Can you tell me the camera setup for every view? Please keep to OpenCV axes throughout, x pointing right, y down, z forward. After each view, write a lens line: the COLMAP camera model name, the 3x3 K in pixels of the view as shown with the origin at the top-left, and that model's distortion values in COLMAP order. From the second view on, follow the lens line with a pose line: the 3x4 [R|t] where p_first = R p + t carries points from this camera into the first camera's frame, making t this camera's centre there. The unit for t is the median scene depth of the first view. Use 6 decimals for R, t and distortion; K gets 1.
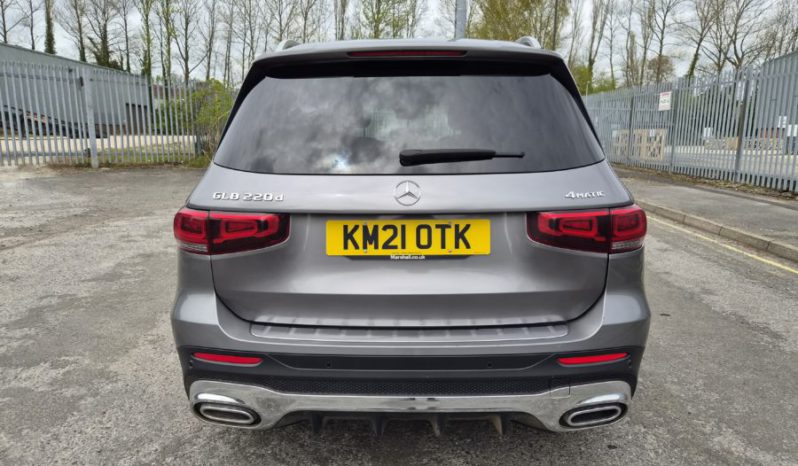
lens RADIAL K [[537.8, 0, 393.2], [0, 537.8, 241.0], [0, 0, 1]] dist [0.052288, -0.030519]
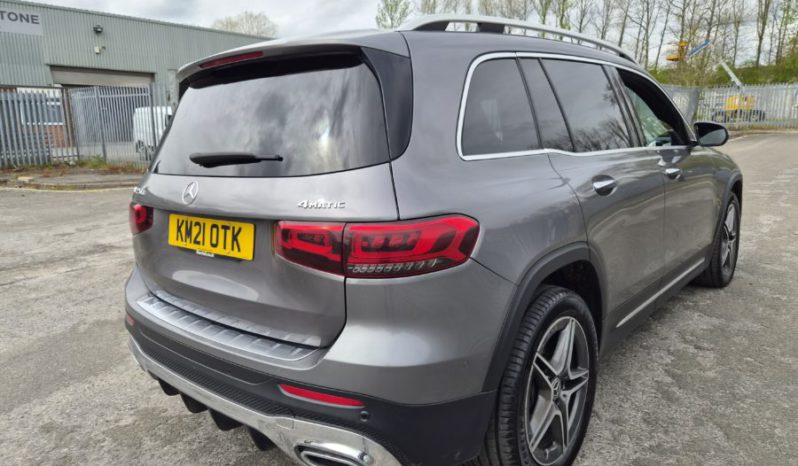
lens RADIAL K [[537.8, 0, 392.8], [0, 537.8, 234.3], [0, 0, 1]] dist [0.052288, -0.030519]
pose [[0.769797, 0.090044, -0.631905, 0.976710], [-0.088120, 0.995512, 0.034507, -0.076809], [0.632176, 0.029120, 0.774277, 0.408544]]
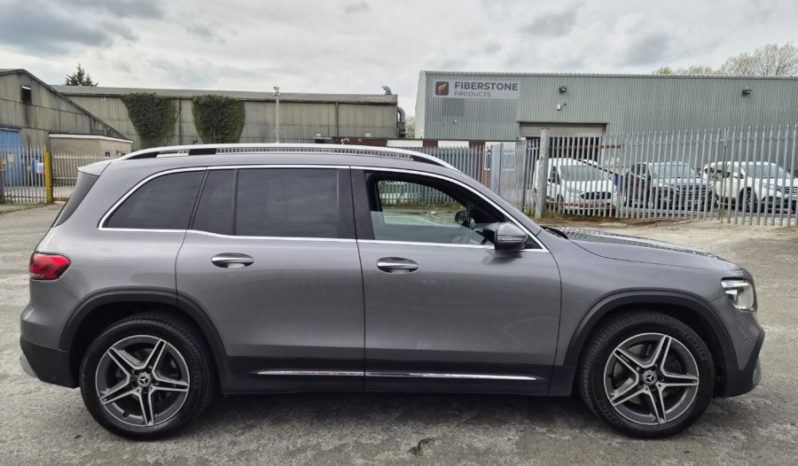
lens RADIAL K [[537.8, 0, 396.3], [0, 537.8, 228.6], [0, 0, 1]] dist [0.052288, -0.030519]
pose [[0.023461, 0.087915, -0.995852, 2.303824], [-0.206252, 0.975122, 0.081226, -0.546791], [0.978218, 0.203490, 0.041010, 2.130799]]
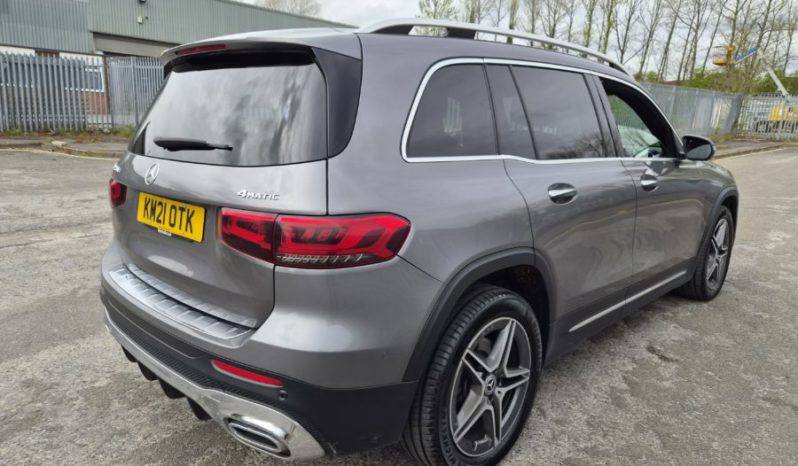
lens RADIAL K [[537.8, 0, 403.2], [0, 537.8, 235.3], [0, 0, 1]] dist [0.052288, -0.030519]
pose [[0.737921, 0.161209, -0.655350, 1.132136], [-0.158564, 0.985283, 0.063826, -0.114287], [0.655995, 0.056817, 0.752624, 0.475259]]
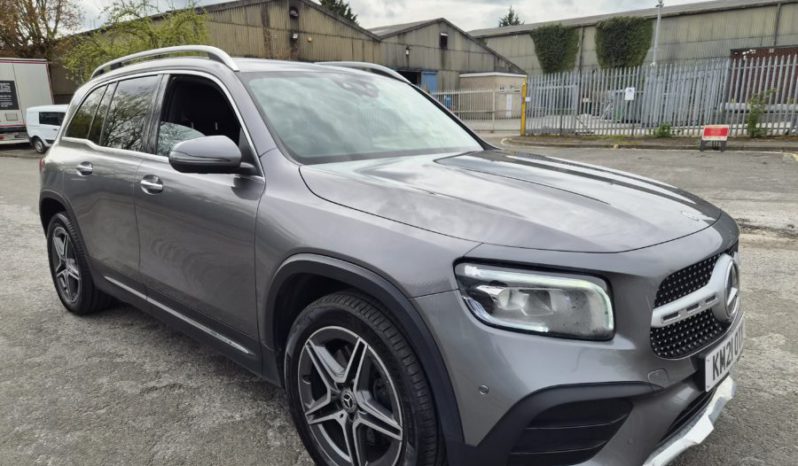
lens RADIAL K [[537.8, 0, 399.8], [0, 537.8, 233.3], [0, 0, 1]] dist [0.052288, -0.030519]
pose [[-0.657150, 0.167906, -0.734820, 1.260022], [-0.138782, 0.931254, 0.336905, -0.774697], [0.740873, 0.323377, -0.588672, 3.698385]]
